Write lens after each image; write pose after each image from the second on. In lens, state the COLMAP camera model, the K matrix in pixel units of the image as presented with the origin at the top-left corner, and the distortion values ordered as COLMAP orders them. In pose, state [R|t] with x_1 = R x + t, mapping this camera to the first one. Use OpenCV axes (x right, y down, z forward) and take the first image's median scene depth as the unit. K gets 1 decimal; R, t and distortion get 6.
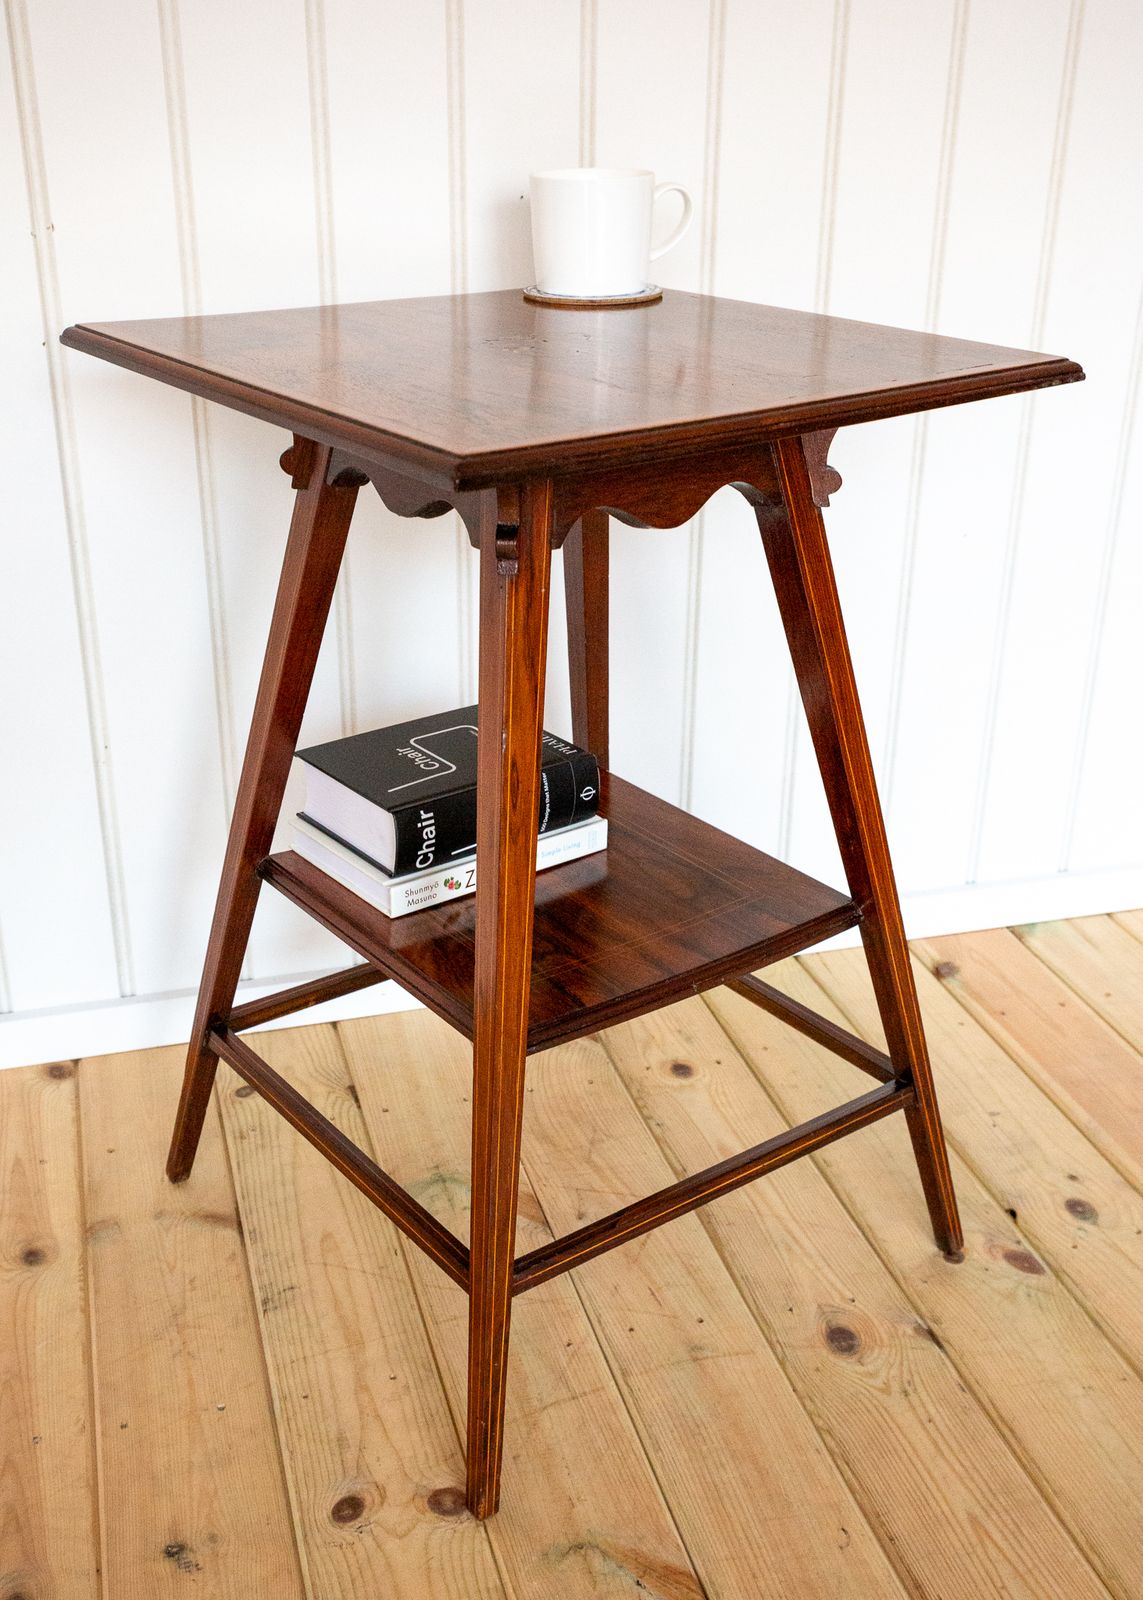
lens RADIAL K [[1746.3, 0, 563.8], [0, 1746.3, 798.6], [0, 0, 1]] dist [0.025716, 0.014302]
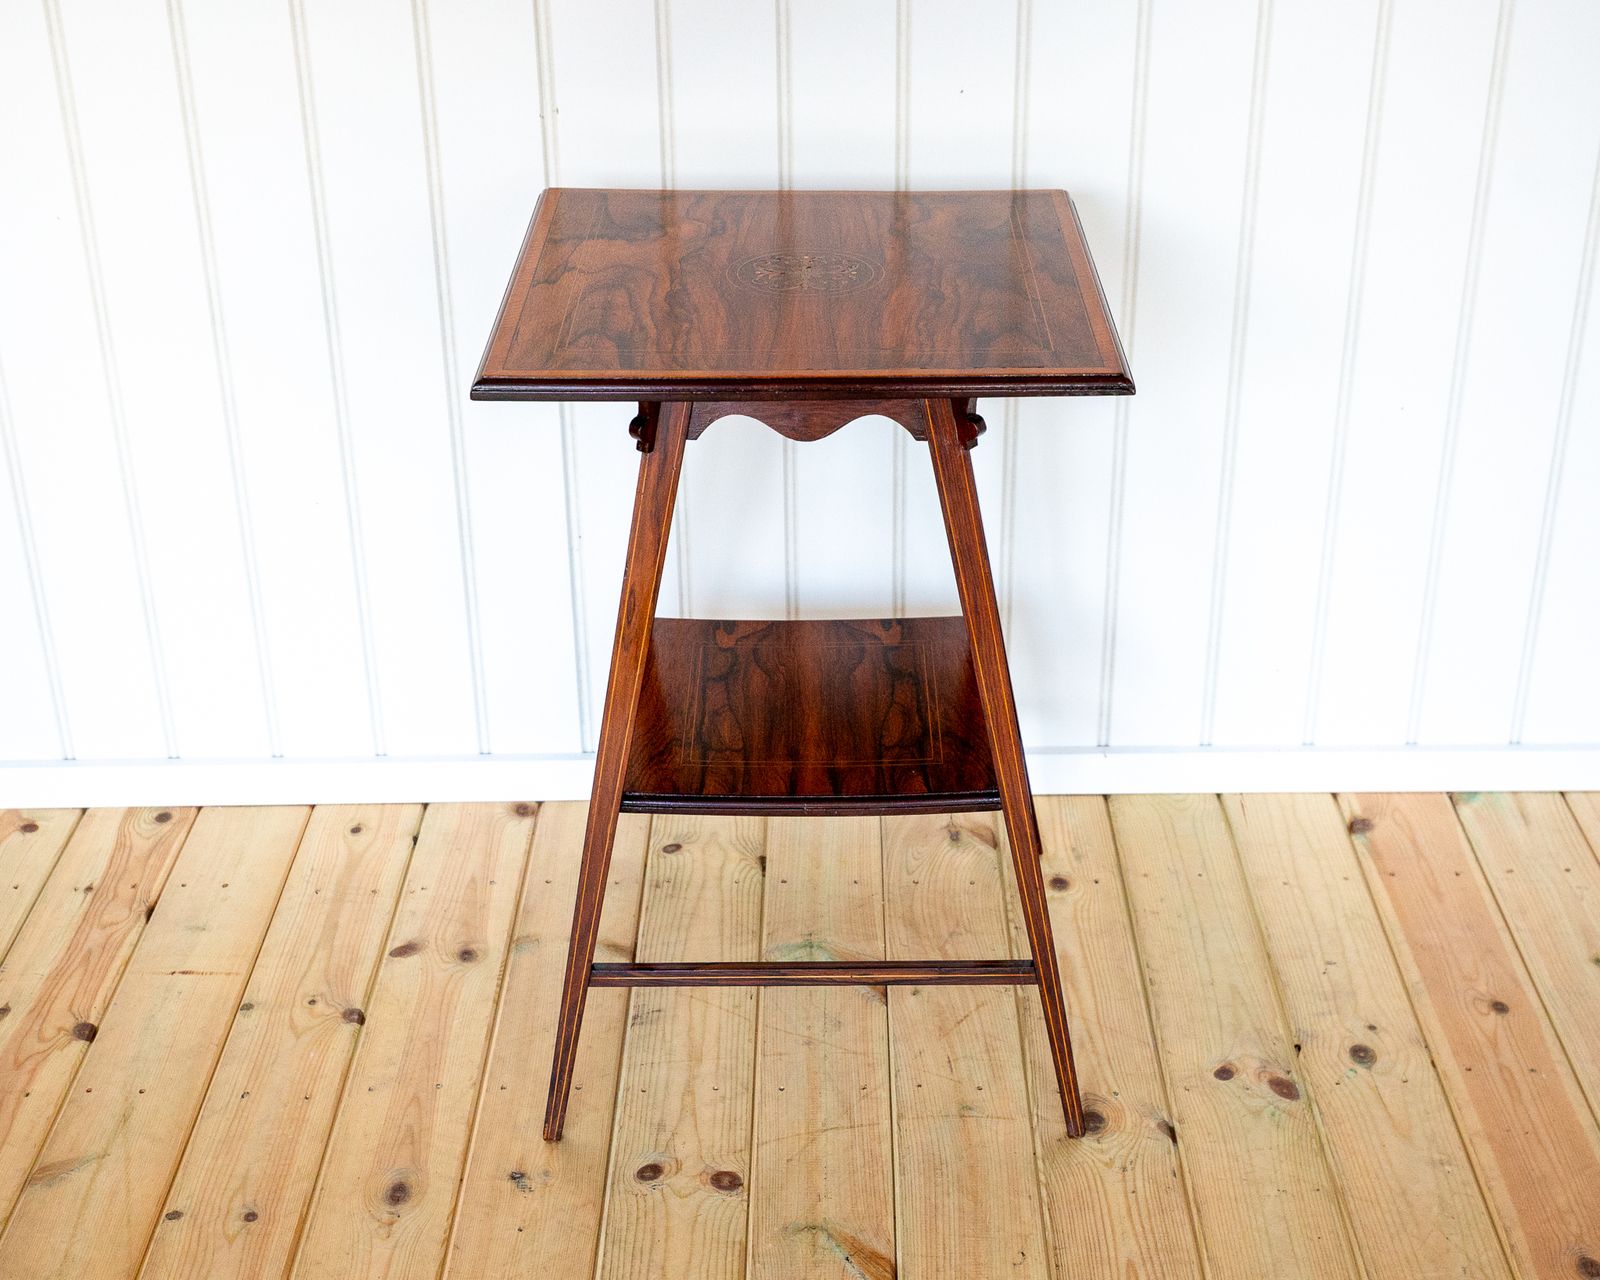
lens RADIAL K [[2336.5, 0, 840.3], [0, 2336.5, 643.7], [0, 0, 1]] dist [0.021515, 0.041778]
pose [[0.964186, 0.112898, -0.240000, 0.334803], [-0.099151, 0.992702, 0.068642, -0.098073], [0.245998, -0.042388, 0.968343, -0.537866]]
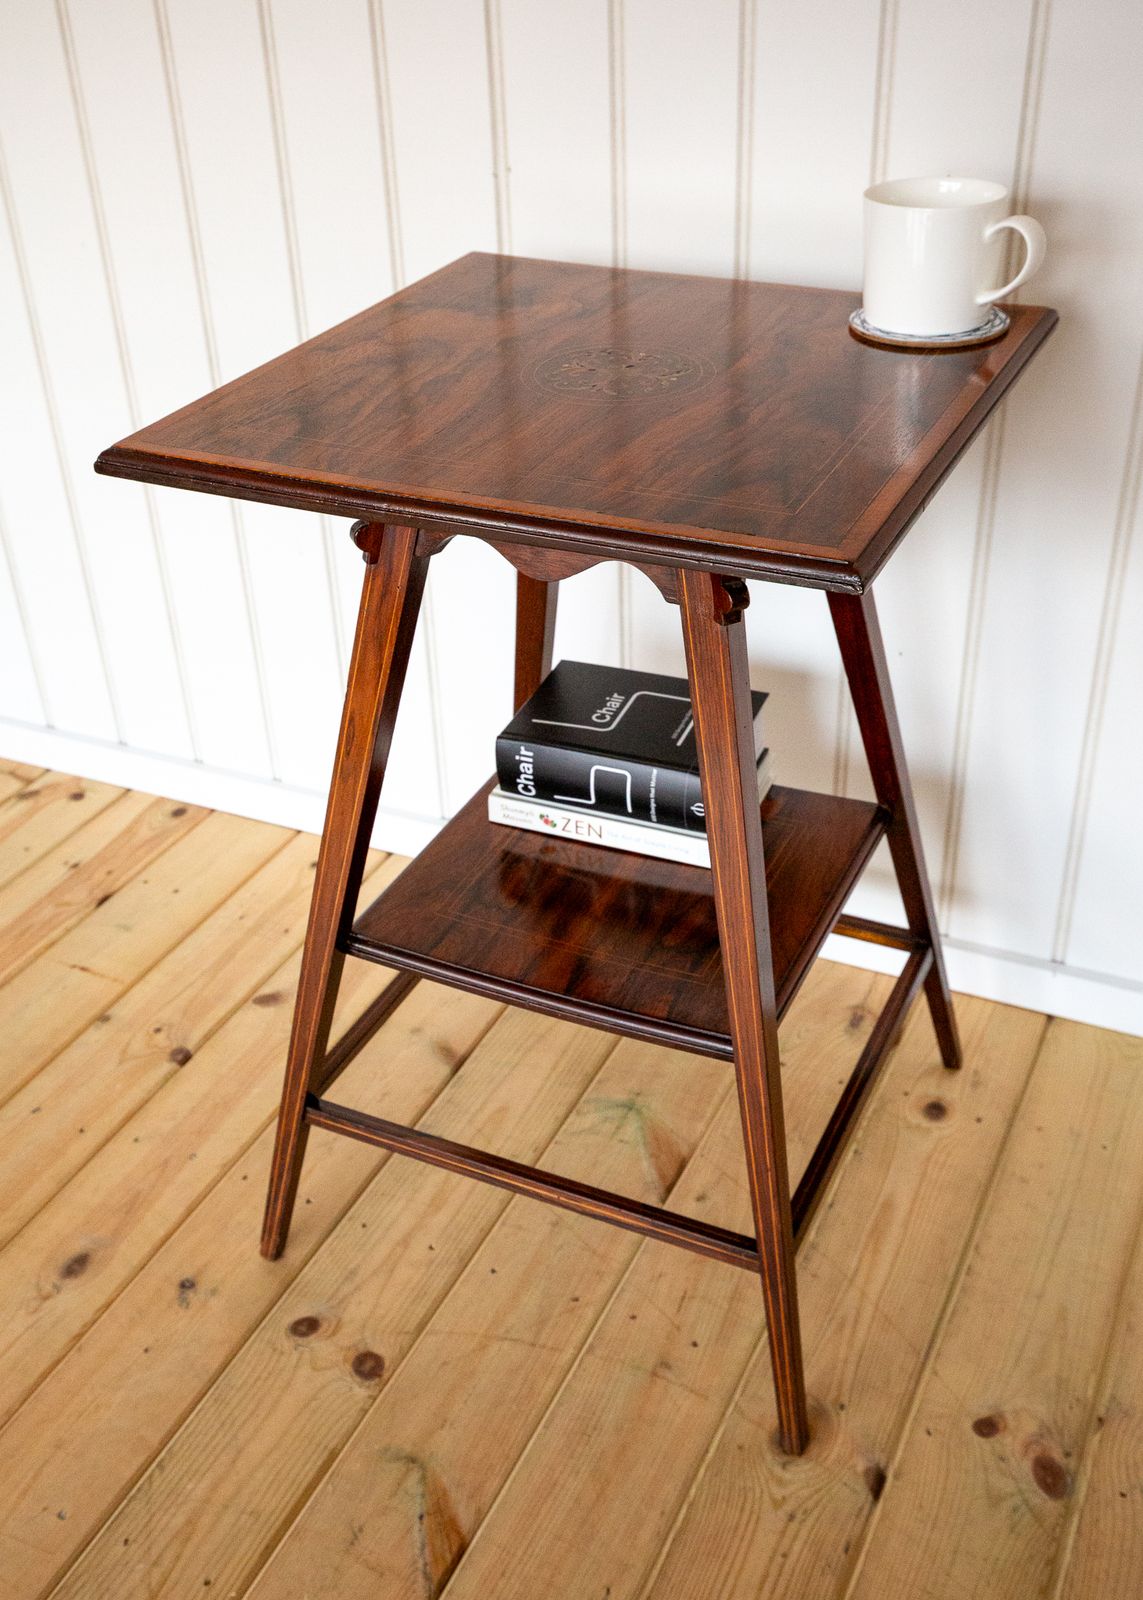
lens RADIAL K [[1684.7, 0, 553.0], [0, 1684.7, 784.2], [0, 0, 1]] dist [0.020686, 0.027113]
pose [[0.746973, 0.322021, -0.581664, 0.489829], [-0.234909, 0.946278, 0.222208, -0.213131], [0.621972, -0.029345, 0.782490, 0.188479]]
